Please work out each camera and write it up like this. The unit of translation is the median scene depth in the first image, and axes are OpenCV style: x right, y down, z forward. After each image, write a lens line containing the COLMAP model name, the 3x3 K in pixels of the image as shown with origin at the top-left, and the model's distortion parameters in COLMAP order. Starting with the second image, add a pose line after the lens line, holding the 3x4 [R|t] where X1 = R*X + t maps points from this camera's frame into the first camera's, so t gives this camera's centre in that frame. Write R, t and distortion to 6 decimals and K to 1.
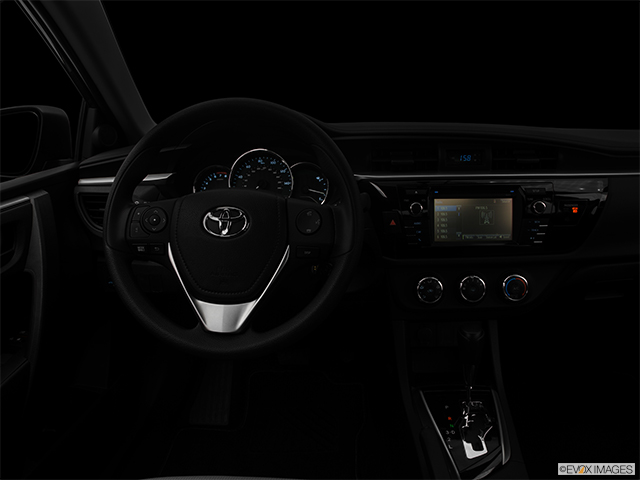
lens RADIAL K [[489.2, 0, 320.0], [0, 489.2, 240.0], [0, 0, 1]] dist [-0.127819, 0.064017]
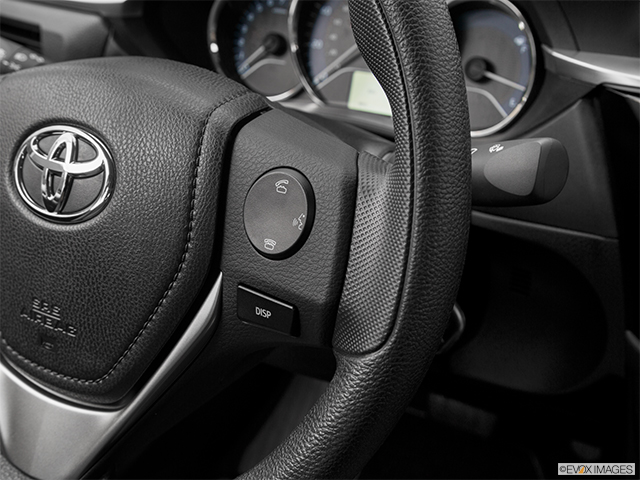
lens RADIAL K [[814.8, 0, 320.0], [0, 814.8, 240.0], [0, 0, 1]] dist [-0.004369, -0.006447]
pose [[0.882874, 0.196155, -0.426681, 0.164240], [-0.118894, 0.972349, 0.200999, -0.095376], [0.454310, -0.126727, 0.881784, 0.483498]]
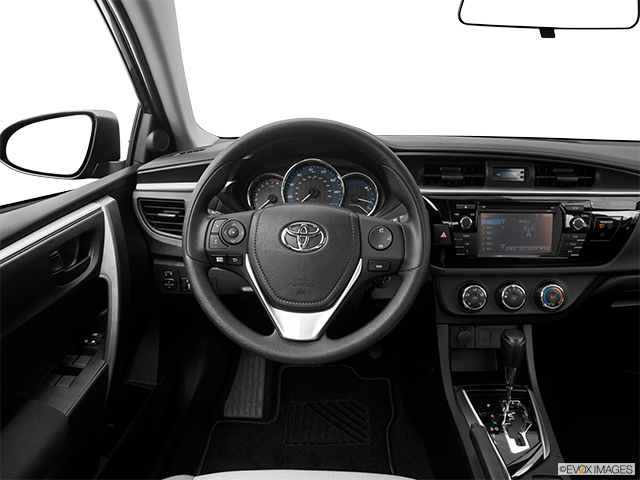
lens RADIAL K [[489.2, 0, 320.0], [0, 489.2, 240.0], [0, 0, 1]] dist [-0.127819, 0.064017]
pose [[0.999586, 0.018325, 0.022171, -0.147050], [-0.018928, 0.999447, 0.027329, -0.048493], [-0.021658, -0.027737, 0.999381, -0.061595]]
